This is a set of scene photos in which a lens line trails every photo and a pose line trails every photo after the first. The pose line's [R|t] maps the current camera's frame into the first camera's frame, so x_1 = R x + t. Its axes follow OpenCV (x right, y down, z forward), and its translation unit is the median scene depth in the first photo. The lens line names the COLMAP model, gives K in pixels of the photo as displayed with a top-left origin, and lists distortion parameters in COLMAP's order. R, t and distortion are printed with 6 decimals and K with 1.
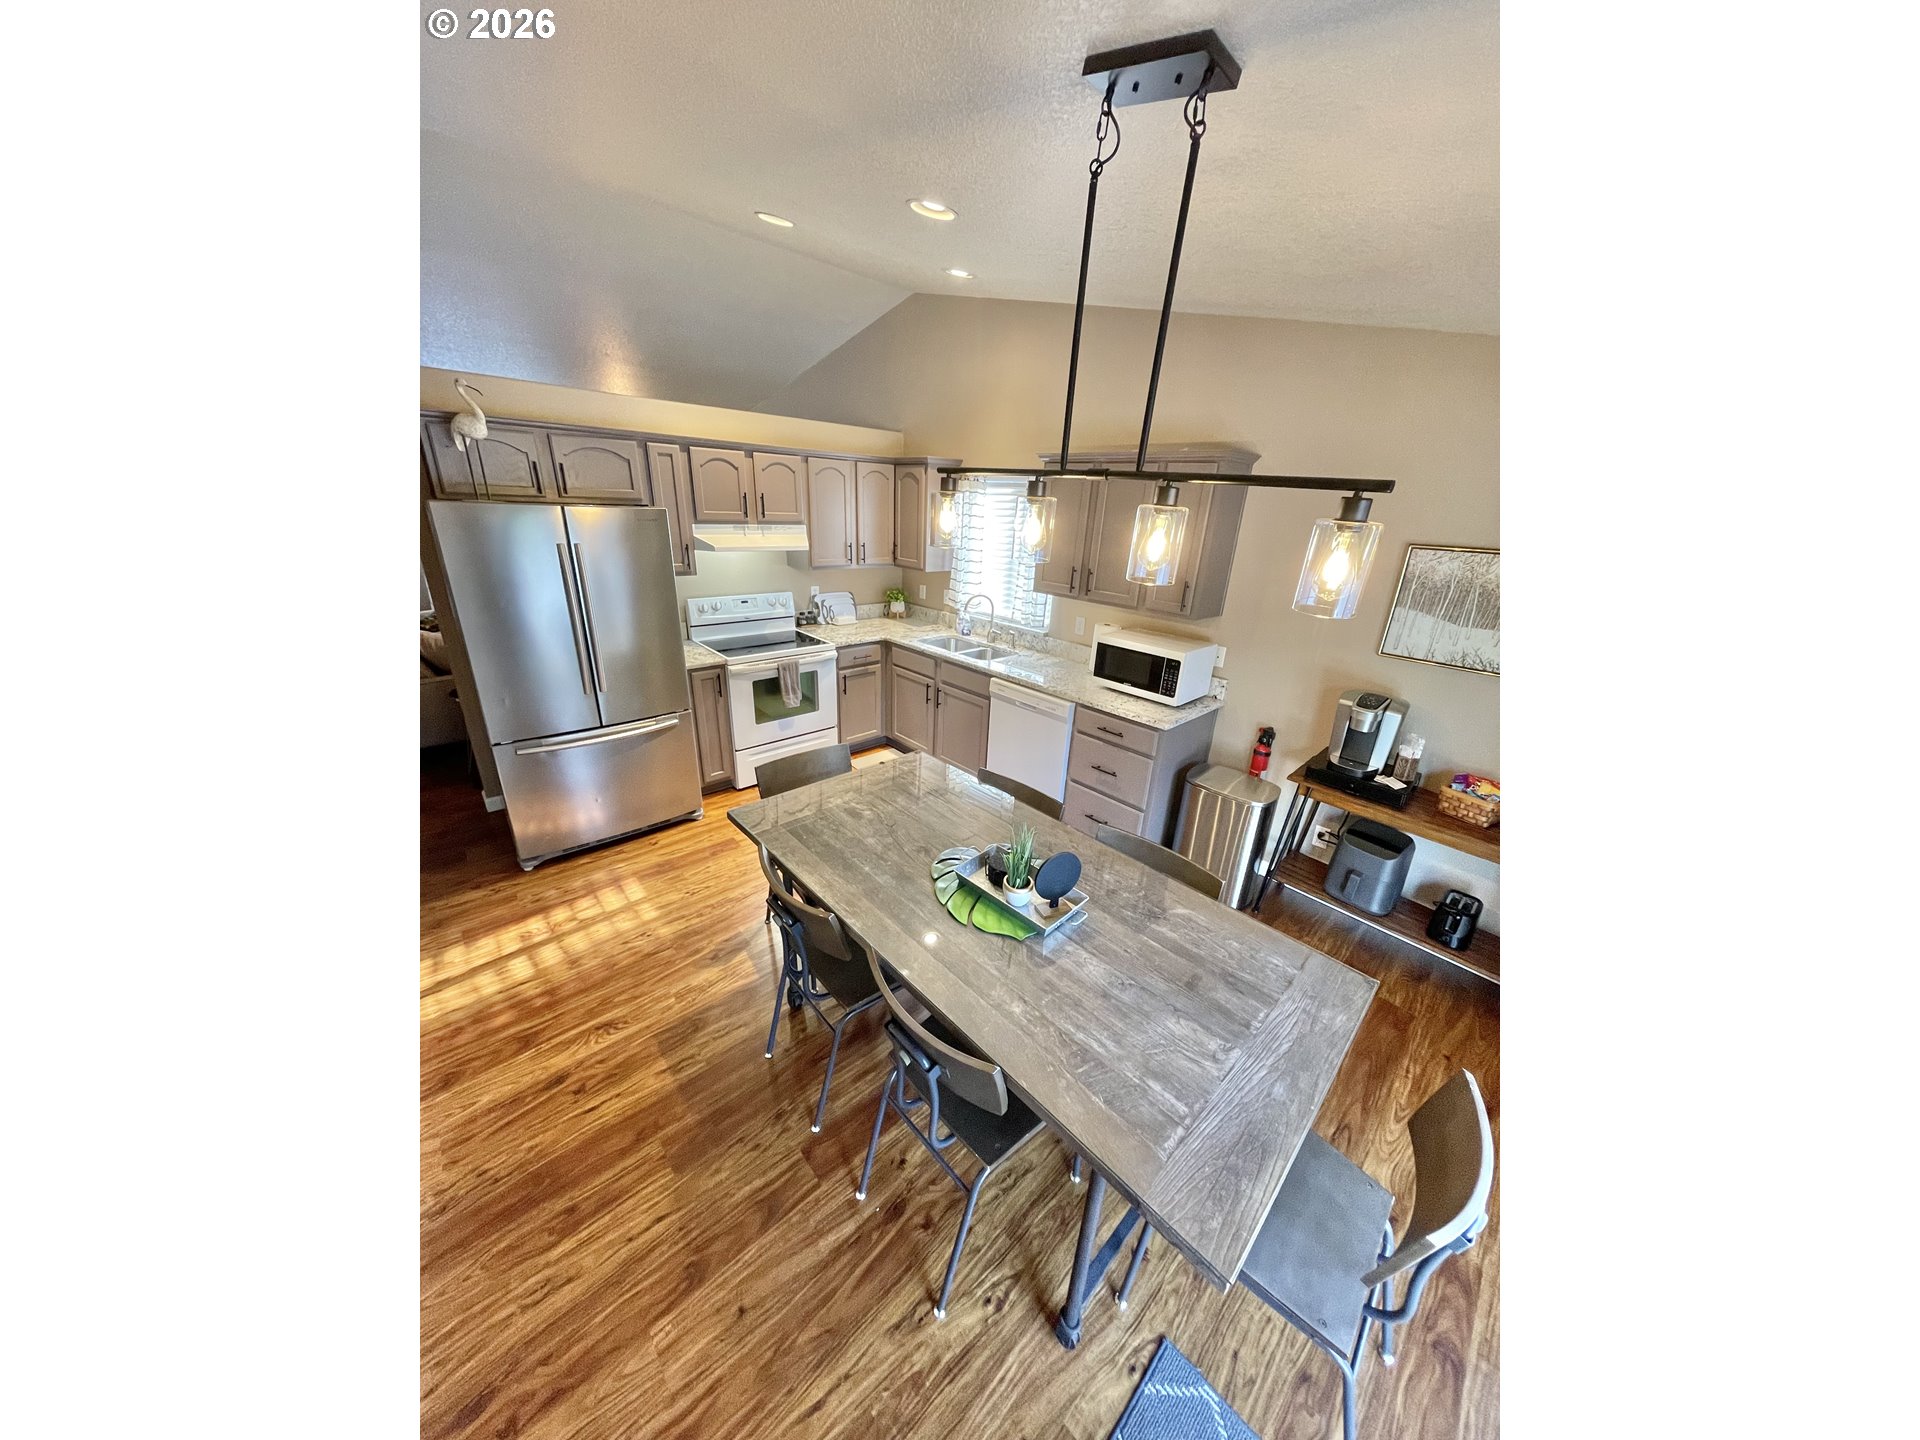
lens RADIAL K [[582.4, 0, 959.6], [0, 582.4, 718.7], [0, 0, 1]] dist [0.000616, -0.000013]
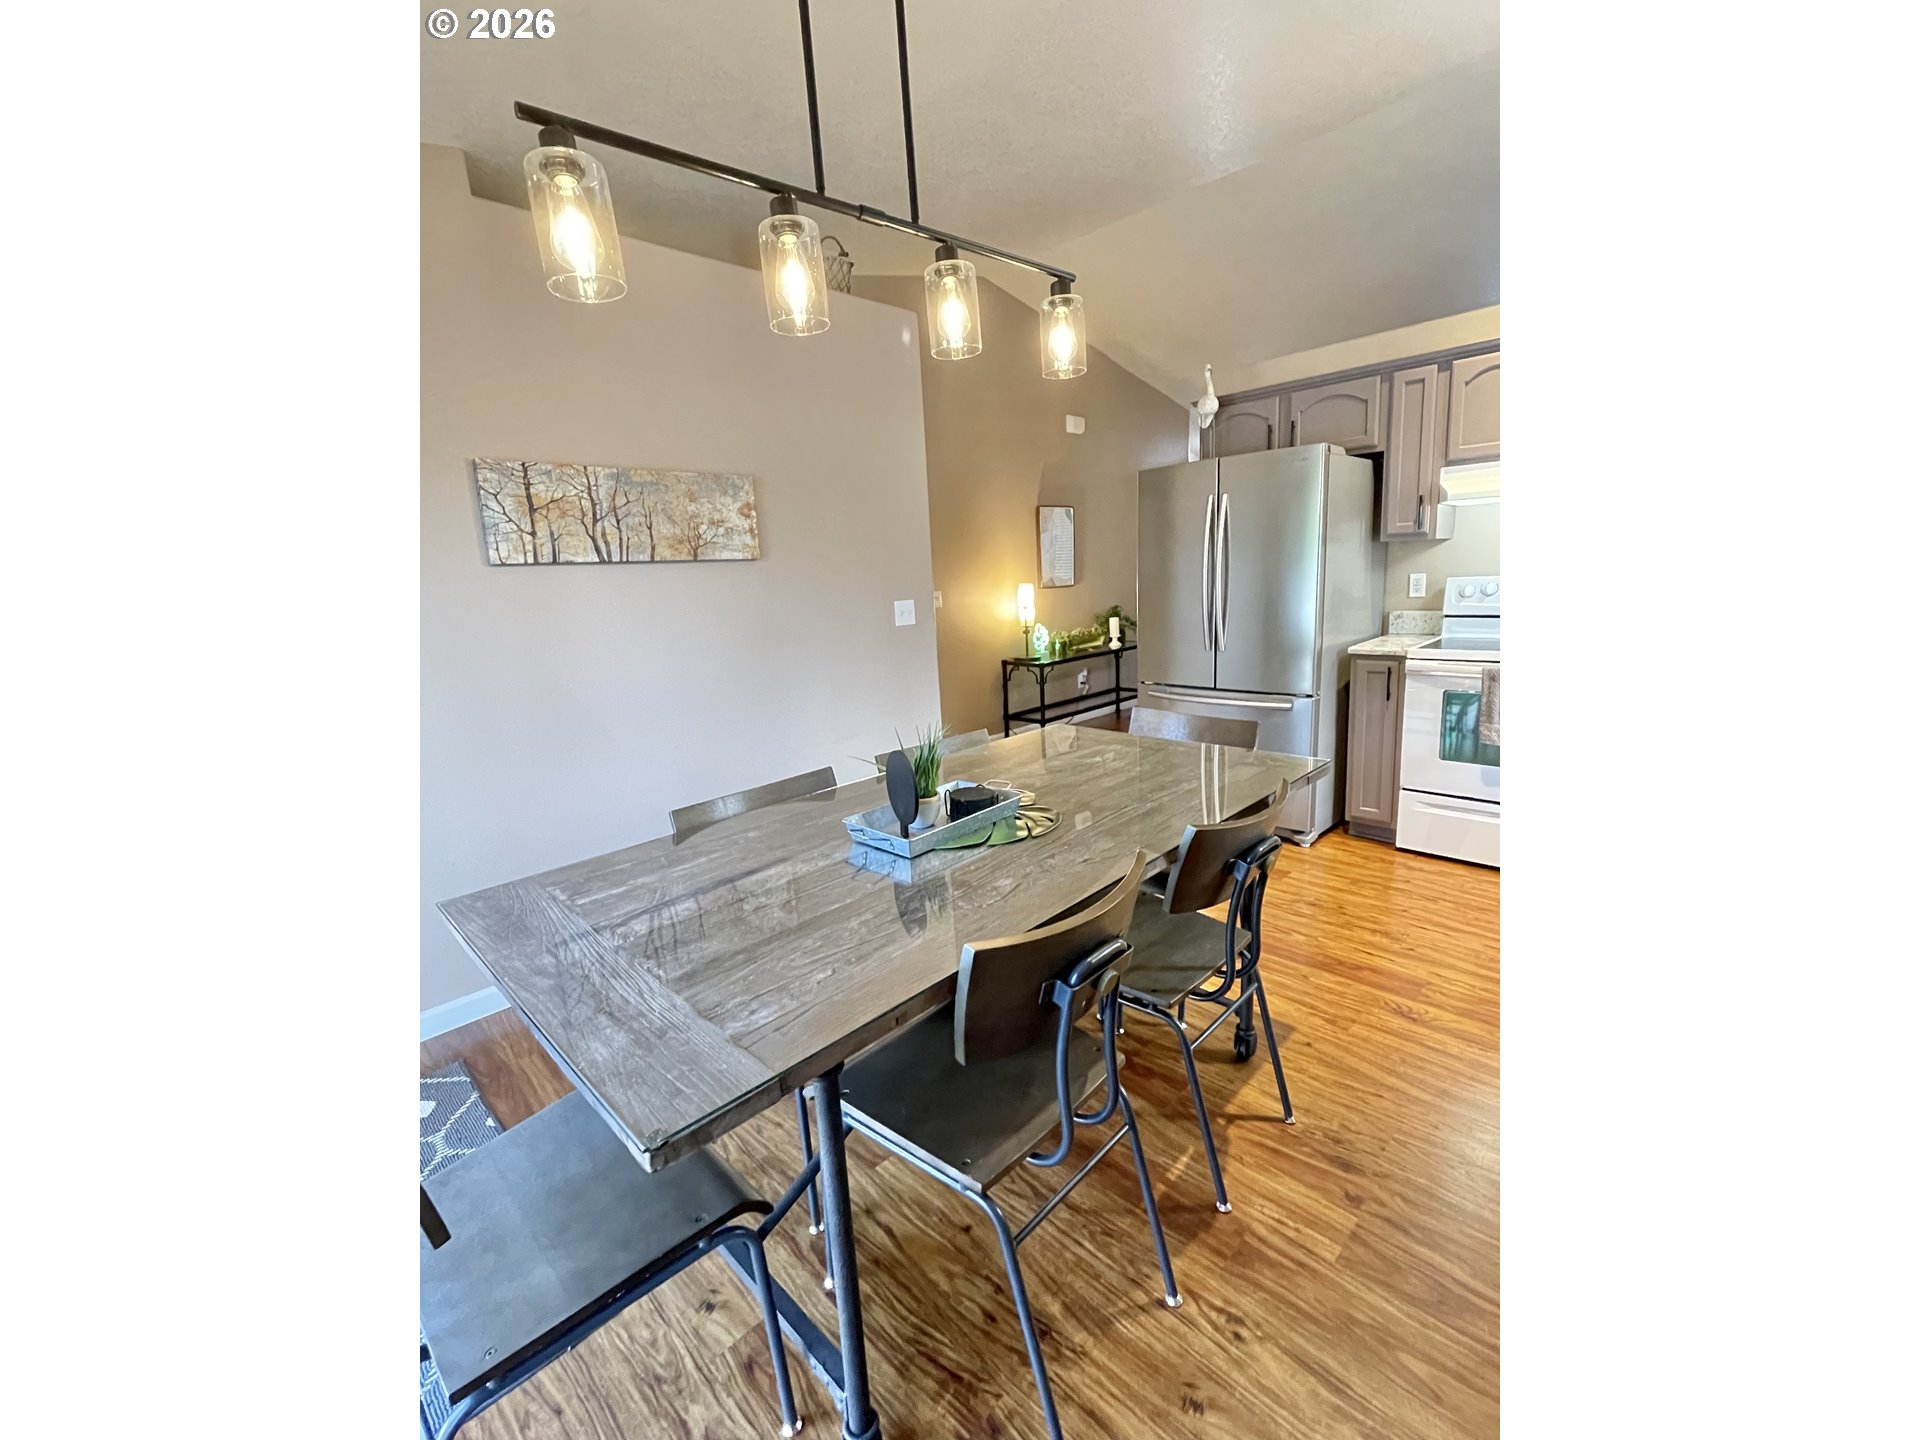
lens RADIAL K [[757.2, 0, 961.7], [0, 757.2, 716.8], [0, 0, 1]] dist [0.001083, 0.000012]
pose [[0.024958, 0.141076, -0.989684, 0.425406], [-0.300880, 0.945149, 0.127140, 0.016118], [0.953335, 0.294603, 0.066036, 0.387822]]
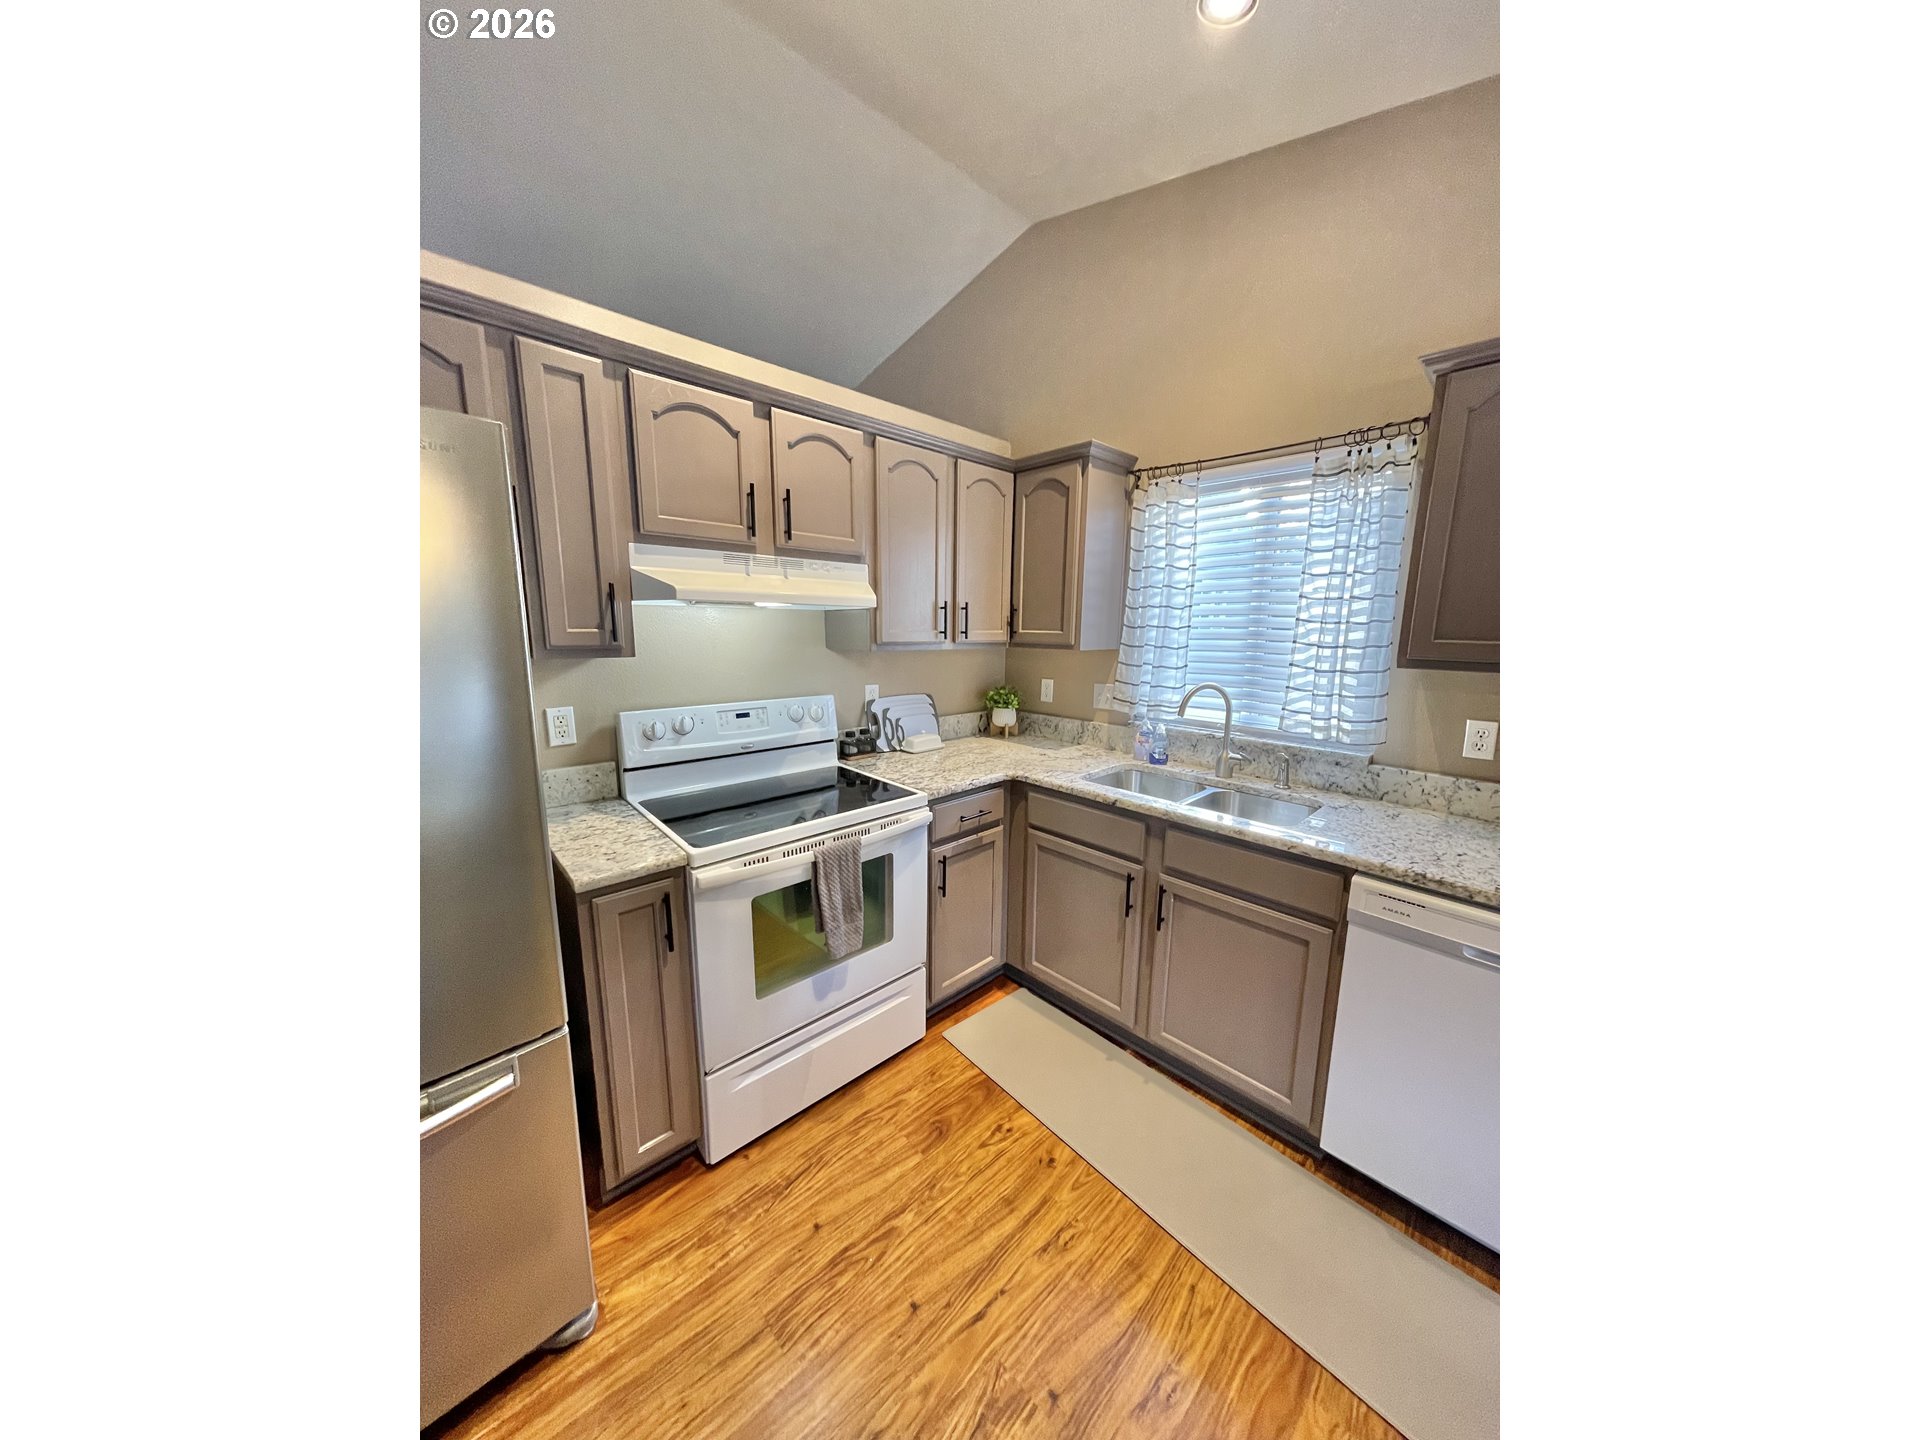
lens RADIAL K [[582.4, 0, 959.6], [0, 582.4, 718.7], [0, 0, 1]] dist [0.000616, -0.000013]
pose [[0.999423, -0.033917, 0.002079, -0.181311], [0.033675, 0.980414, -0.194049, -0.092705], [0.004543, 0.194007, 0.980990, 0.502884]]
